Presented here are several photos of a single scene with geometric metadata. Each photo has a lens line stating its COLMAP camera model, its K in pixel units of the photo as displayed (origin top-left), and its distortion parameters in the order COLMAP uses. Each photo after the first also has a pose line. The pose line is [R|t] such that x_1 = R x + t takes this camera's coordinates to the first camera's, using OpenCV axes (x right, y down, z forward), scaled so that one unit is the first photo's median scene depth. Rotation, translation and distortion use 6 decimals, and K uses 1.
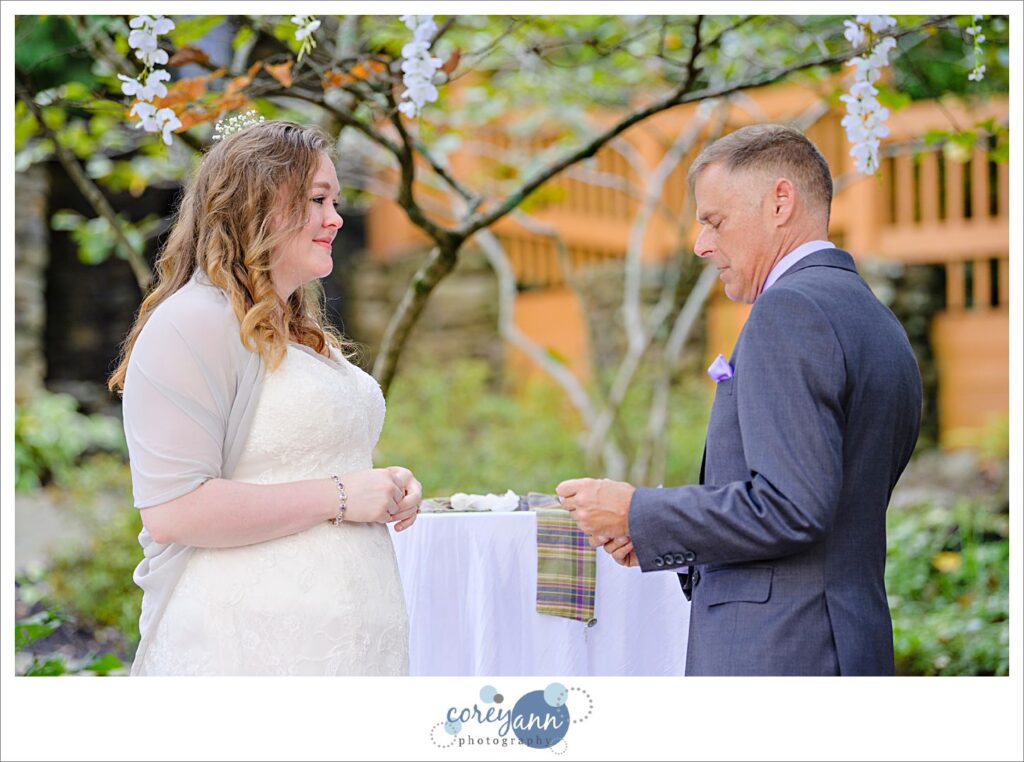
lens RADIAL K [[4293.0, 0, 495.3], [0, 4293.0, 353.4], [0, 0, 1]] dist [1.418042, -3.895393]
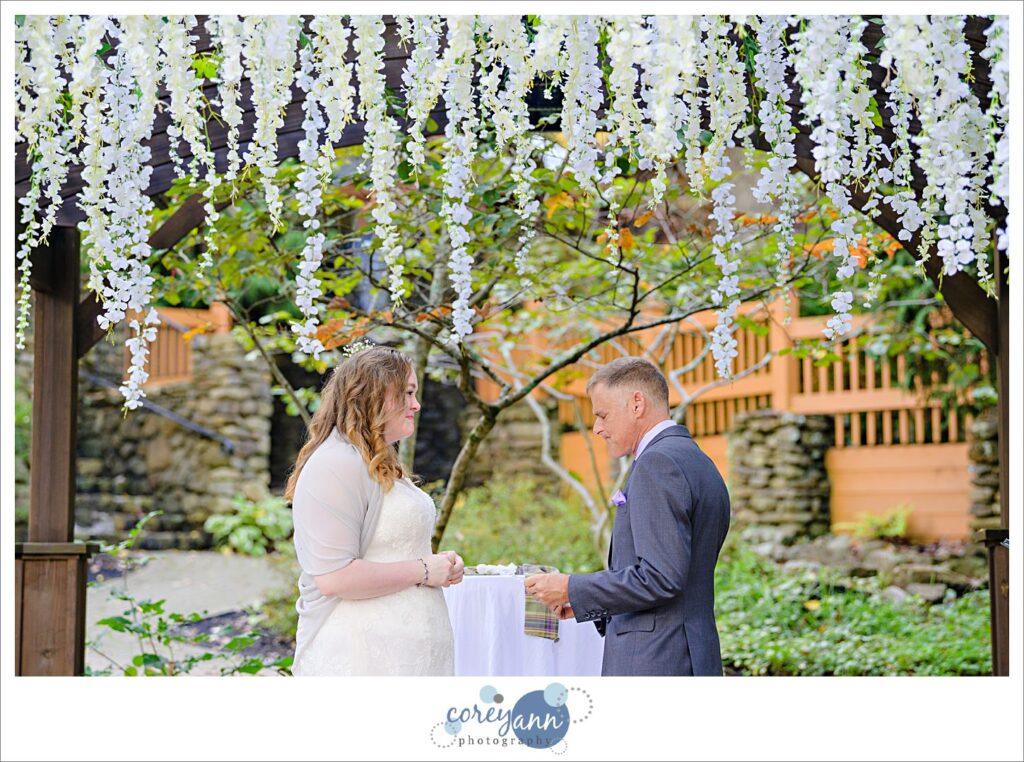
lens RADIAL K [[2929.0, 0, 515.7], [0, 2929.0, 318.2], [0, 0, 1]] dist [0.412596, -1.014518]
pose [[0.999591, 0.003501, -0.028390, 0.036291], [-0.004859, 0.998841, -0.047892, -0.008956], [0.028189, 0.048010, 0.998449, -0.164636]]
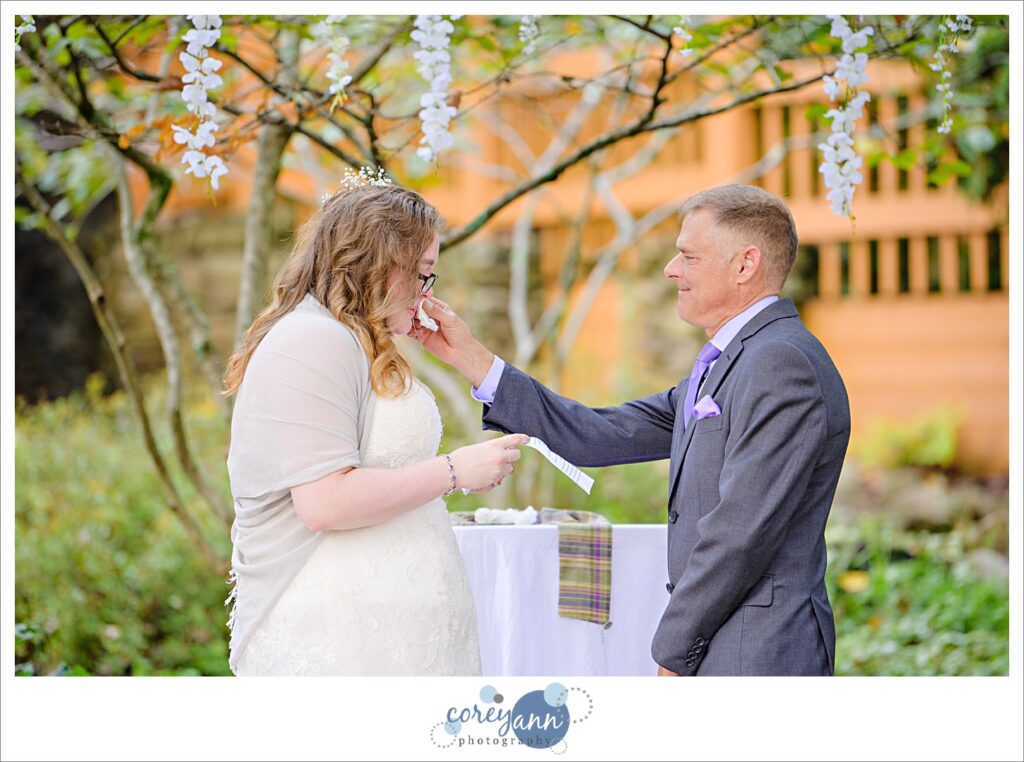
lens RADIAL K [[6502.5, 0, 515.9], [0, 6502.5, 323.1], [0, 0, 1]] dist [3.324535, 11.453635]
pose [[0.996883, 0.006549, 0.078618, -0.125899], [-0.006913, 0.999967, 0.004357, -0.021288], [-0.078587, -0.004887, 0.996895, -0.636900]]
